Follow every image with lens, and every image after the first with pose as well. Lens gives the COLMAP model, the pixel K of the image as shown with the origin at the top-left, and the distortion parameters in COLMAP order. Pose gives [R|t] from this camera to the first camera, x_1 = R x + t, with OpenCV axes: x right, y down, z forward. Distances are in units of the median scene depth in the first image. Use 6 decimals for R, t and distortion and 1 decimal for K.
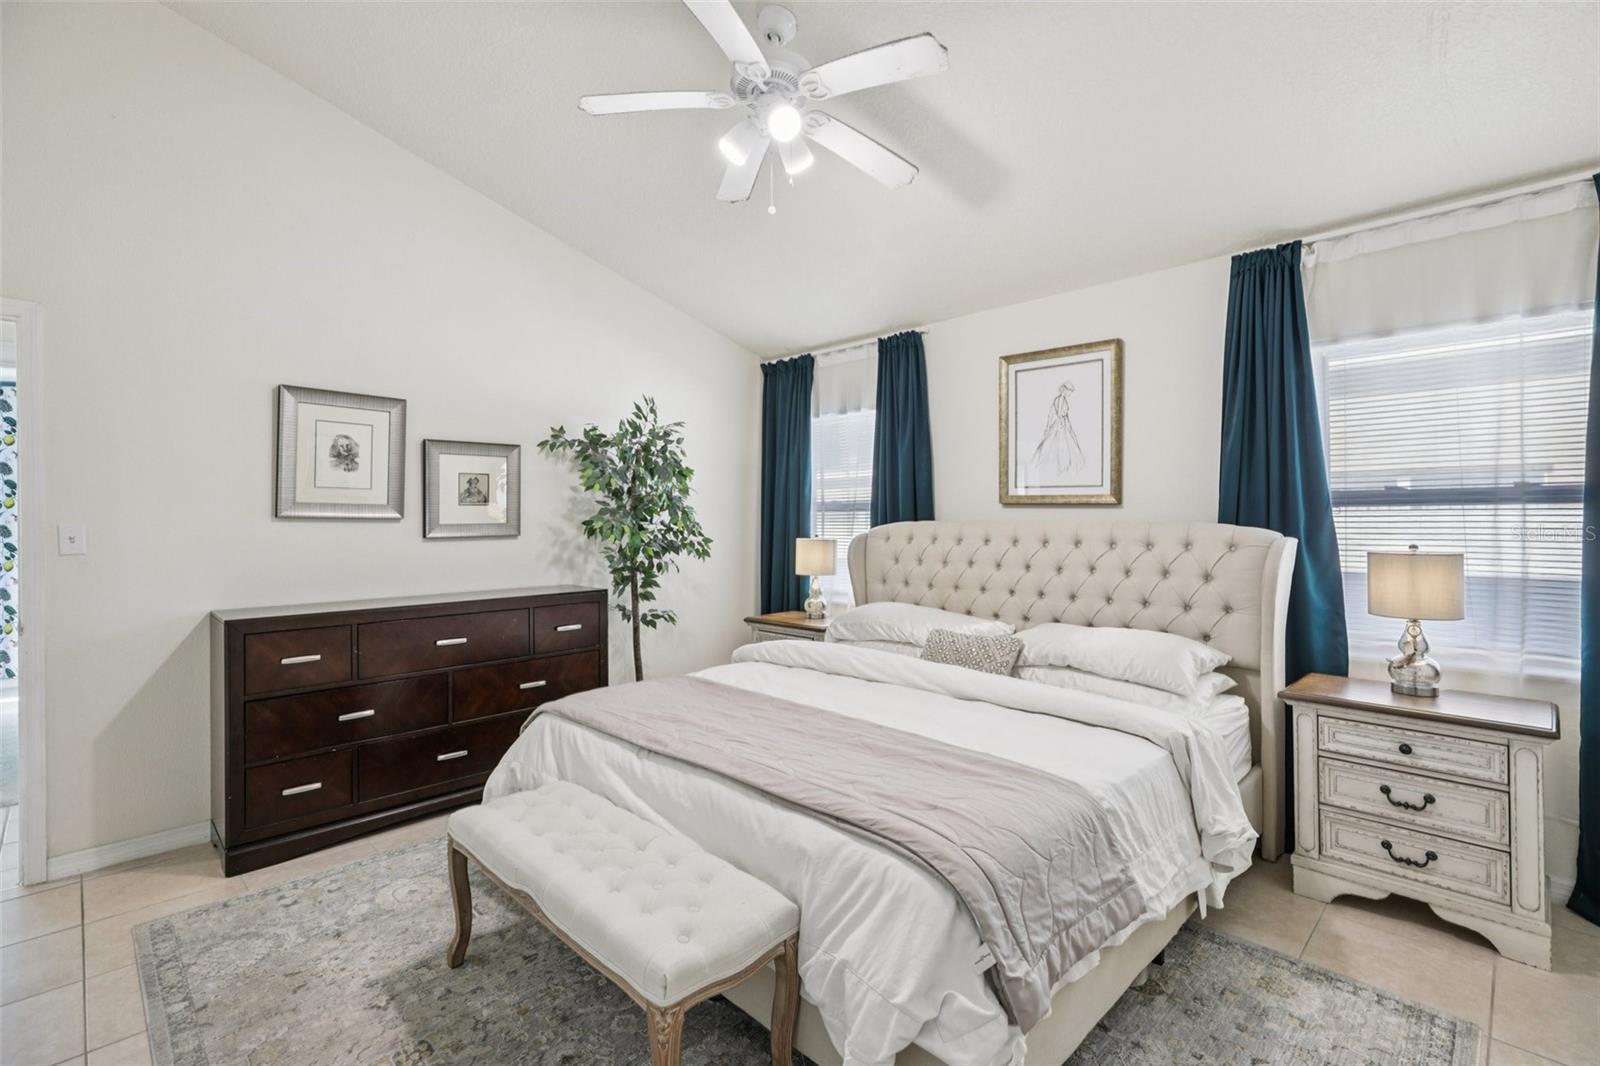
lens RADIAL K [[717.2, 0, 802.4], [0, 717.2, 520.9], [0, 0, 1]] dist [0.001759, 0.000057]
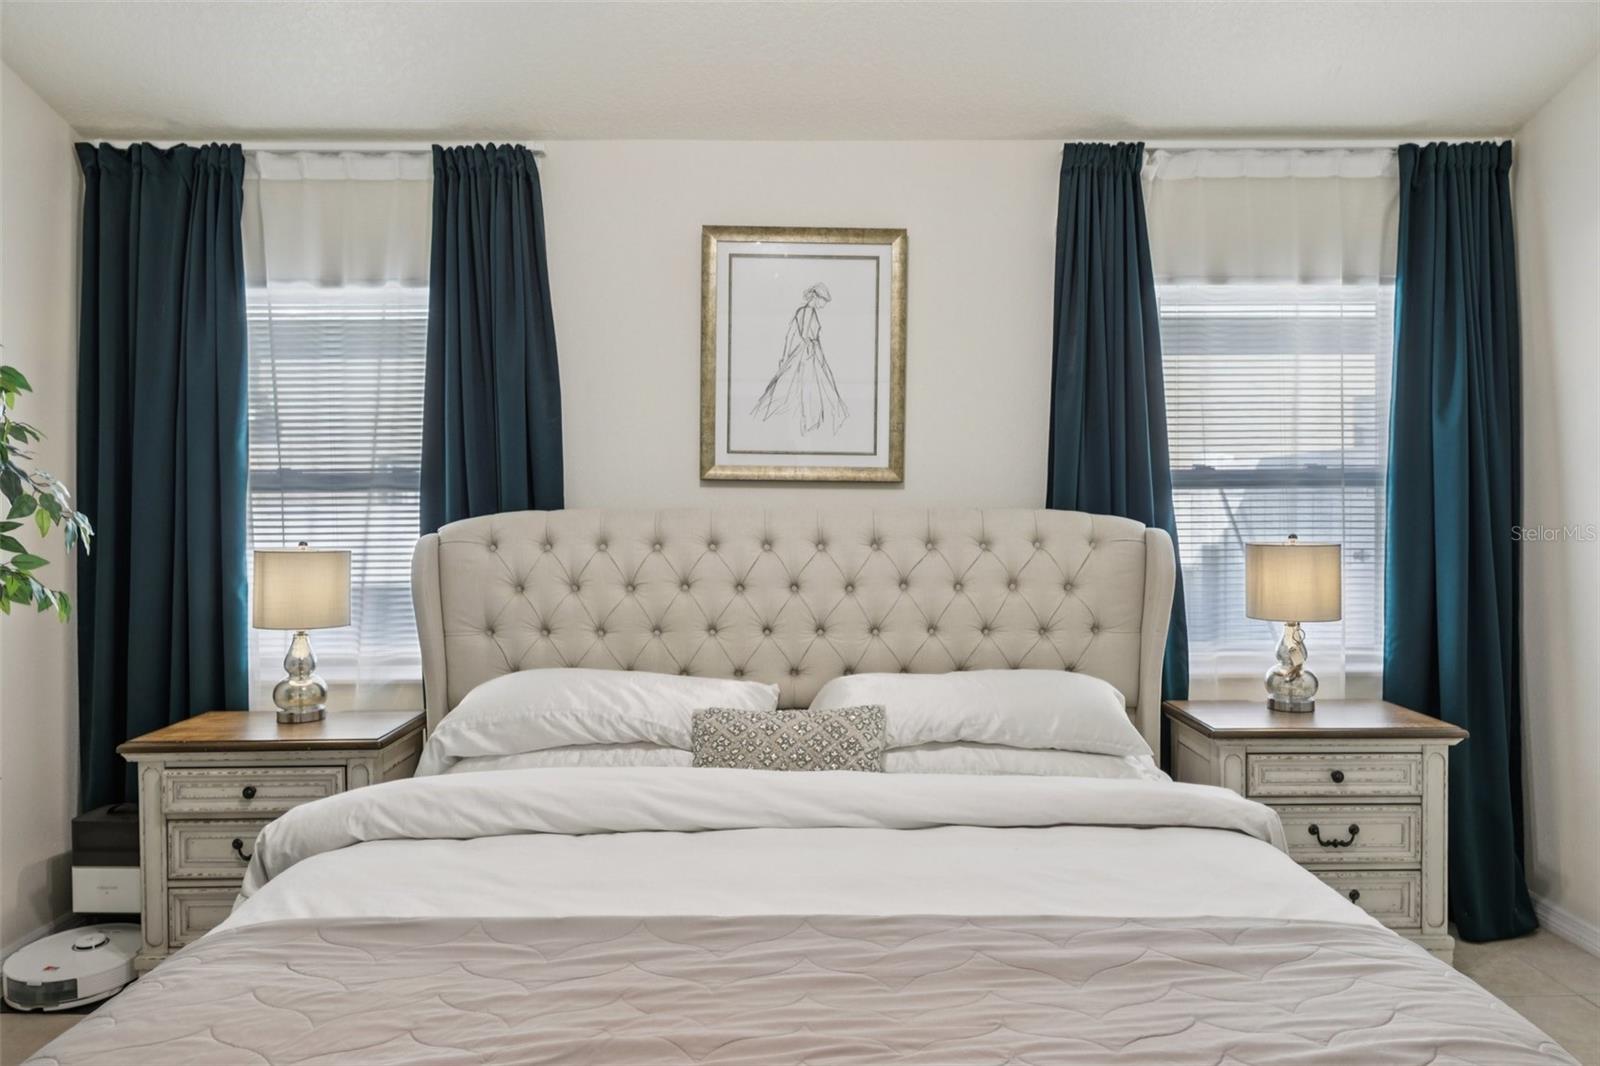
lens RADIAL K [[1090.2, 0, 806.6], [0, 1090.2, 519.1], [0, 0, 1]] dist [0.003500, -0.002364]
pose [[0.700574, -0.009637, 0.713515, -0.367330], [0.004411, 0.999948, 0.009174, 0.001035], [-0.713566, -0.003279, 0.700580, 0.398915]]
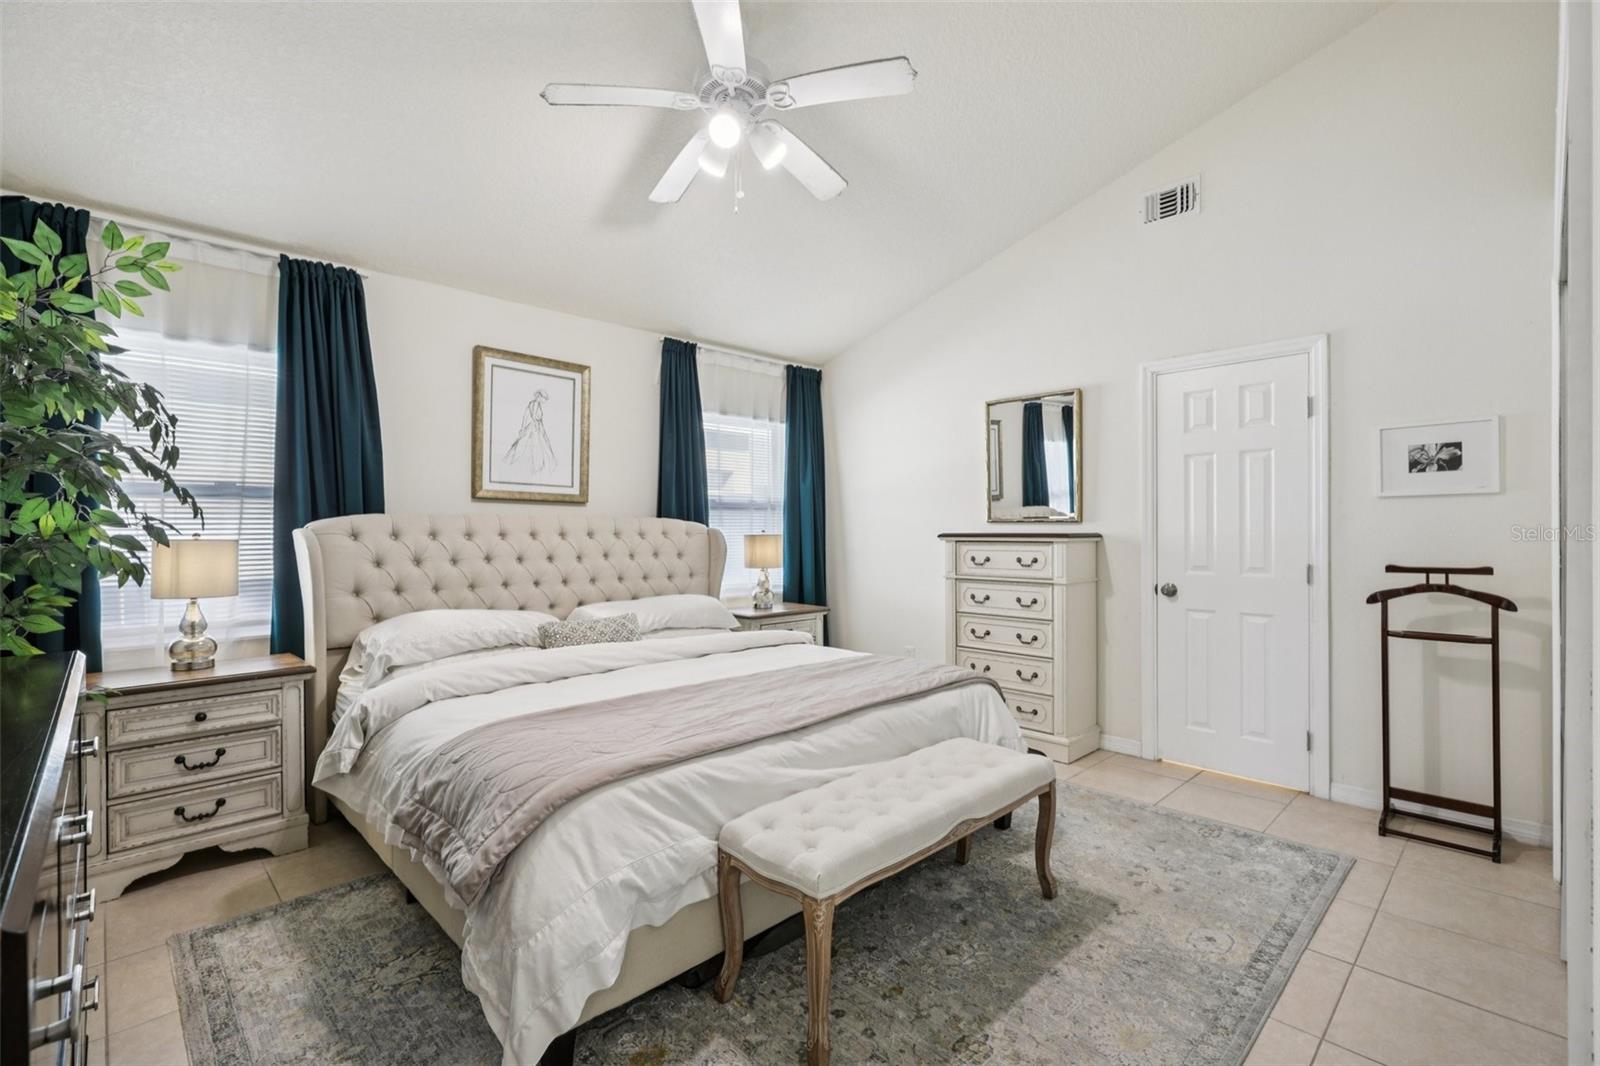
lens RADIAL K [[726.5, 0, 800.0], [0, 726.5, 533.0], [0, 0, 1]] dist [0.000857, 0.000240]
pose [[0.015590, 0.000217, 0.999878, -0.857726], [0.004987, 0.999988, -0.000295, 0.032539], [-0.999866, 0.004991, 0.015589, 0.684146]]
